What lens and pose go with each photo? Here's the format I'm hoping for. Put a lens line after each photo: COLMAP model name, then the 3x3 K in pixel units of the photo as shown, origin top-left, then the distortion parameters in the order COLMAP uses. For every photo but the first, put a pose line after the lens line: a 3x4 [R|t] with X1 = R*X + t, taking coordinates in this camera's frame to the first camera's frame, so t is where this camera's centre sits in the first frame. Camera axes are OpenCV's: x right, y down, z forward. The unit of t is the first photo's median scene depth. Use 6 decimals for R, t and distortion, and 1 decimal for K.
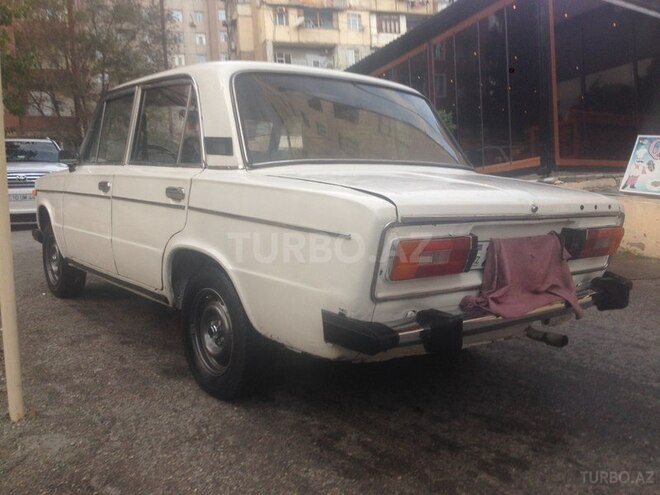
lens RADIAL K [[612.2, 0, 338.3], [0, 612.2, 264.2], [0, 0, 1]] dist [0.141981, -0.280371]
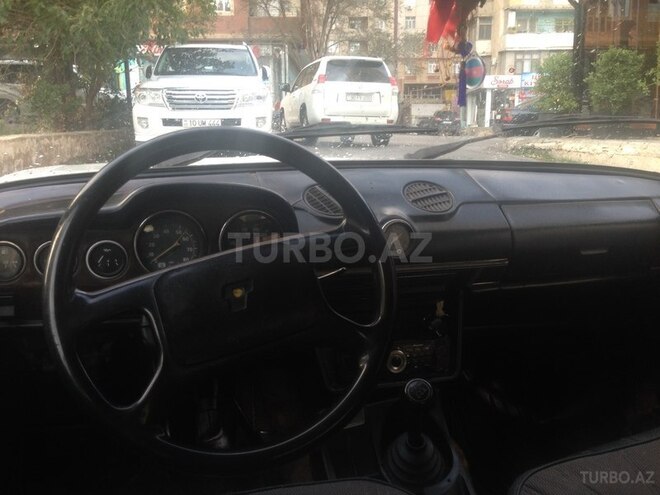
lens RADIAL K [[609.1, 0, 330.0], [0, 609.1, 247.5], [0, 0, 1]] dist [0.131706, -0.229899]
pose [[0.938028, 0.109186, -0.328910, -0.329375], [-0.066921, 0.988278, 0.137219, -0.278233], [0.340037, -0.106704, 0.934339, 1.242059]]
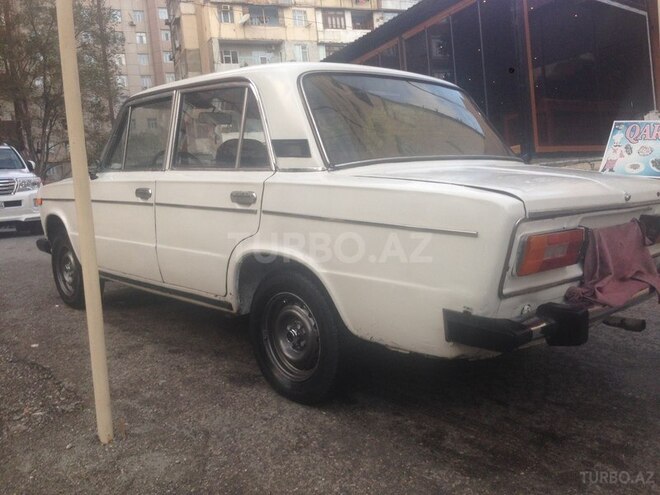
lens RADIAL K [[609.1, 0, 330.0], [0, 609.1, 247.5], [0, 0, 1]] dist [0.131706, -0.229899]
pose [[0.996283, -0.048997, 0.070855, -0.208885], [0.050092, 0.998650, -0.013756, -0.015686], [-0.070085, 0.017254, 0.997392, 0.017790]]
